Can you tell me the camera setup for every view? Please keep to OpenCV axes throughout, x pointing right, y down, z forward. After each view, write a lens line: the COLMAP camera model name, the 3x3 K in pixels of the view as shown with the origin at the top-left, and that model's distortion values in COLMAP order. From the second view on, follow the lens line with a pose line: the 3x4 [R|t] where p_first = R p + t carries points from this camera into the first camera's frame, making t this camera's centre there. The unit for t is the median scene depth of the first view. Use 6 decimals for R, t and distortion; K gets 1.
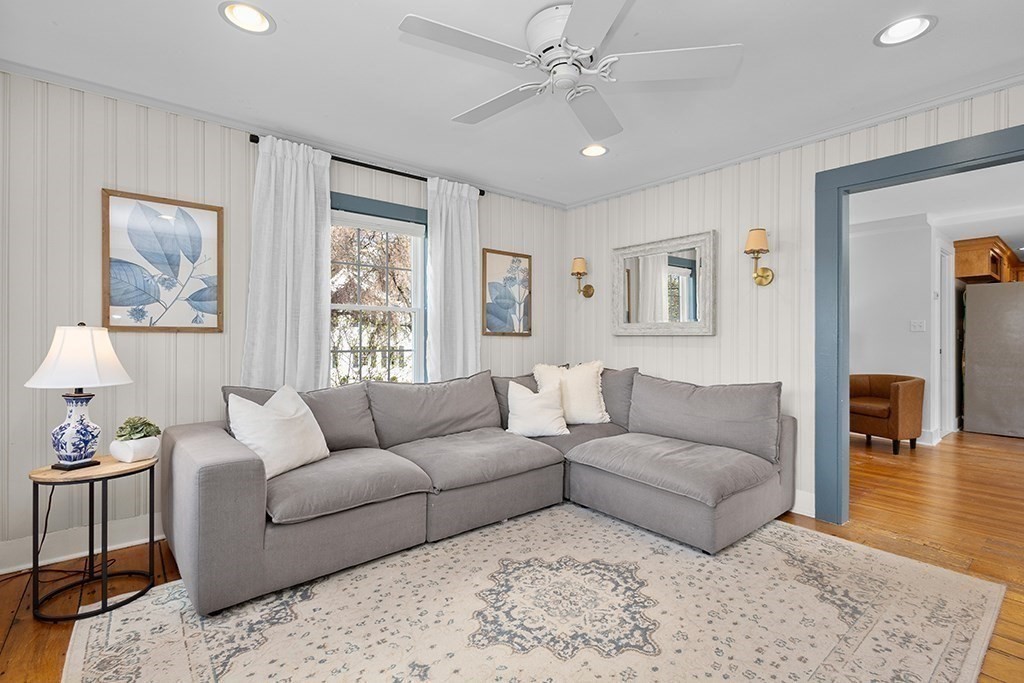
lens RADIAL K [[468.0, 0, 518.5], [0, 468.0, 340.8], [0, 0, 1]] dist [0.008686, -0.001021]
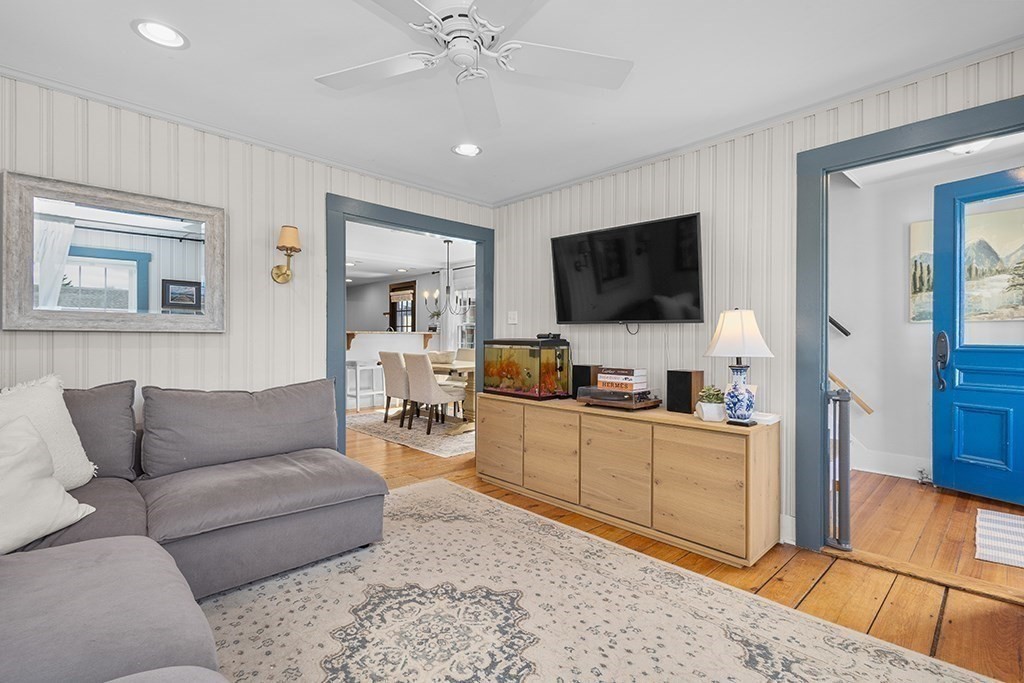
lens RADIAL K [[468.6, 0, 506.2], [0, 468.6, 336.6], [0, 0, 1]] dist [0.003328, 0.000026]
pose [[-0.070187, 0.002659, 0.997530, -0.681934], [0.000236, 0.999996, -0.002649, -0.003317], [-0.997534, 0.000050, -0.070187, 0.813962]]
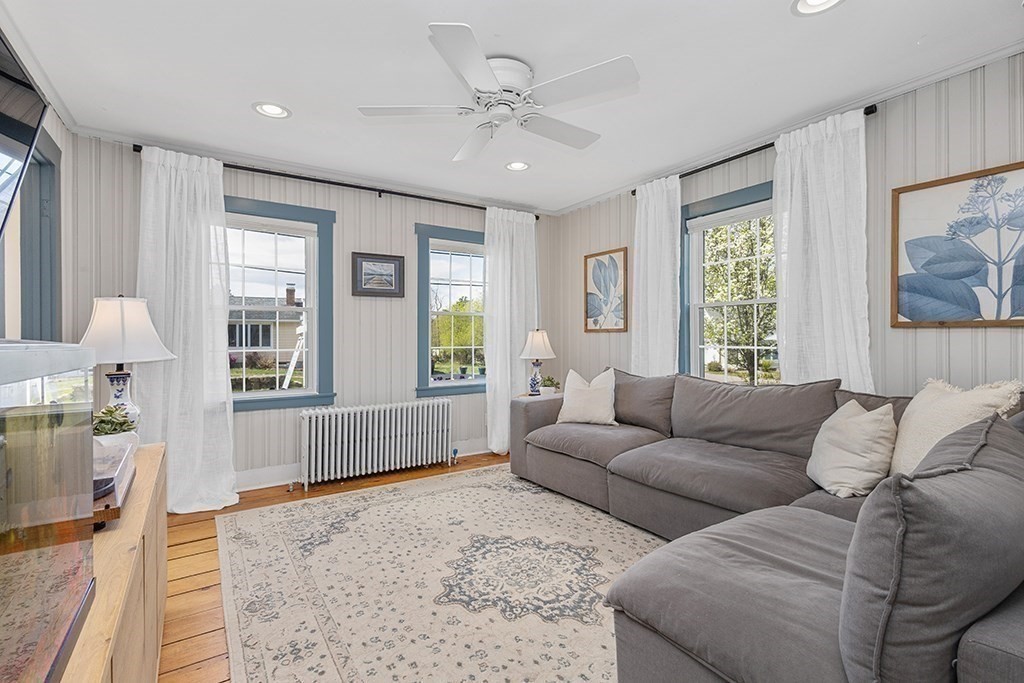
lens RADIAL K [[468.6, 0, 506.2], [0, 468.6, 336.6], [0, 0, 1]] dist [0.003328, 0.000026]
pose [[-0.110759, -0.002945, -0.993843, 1.050649], [0.002246, 0.999992, -0.003213, 0.002120], [0.993845, -0.002588, -0.110751, 0.948742]]
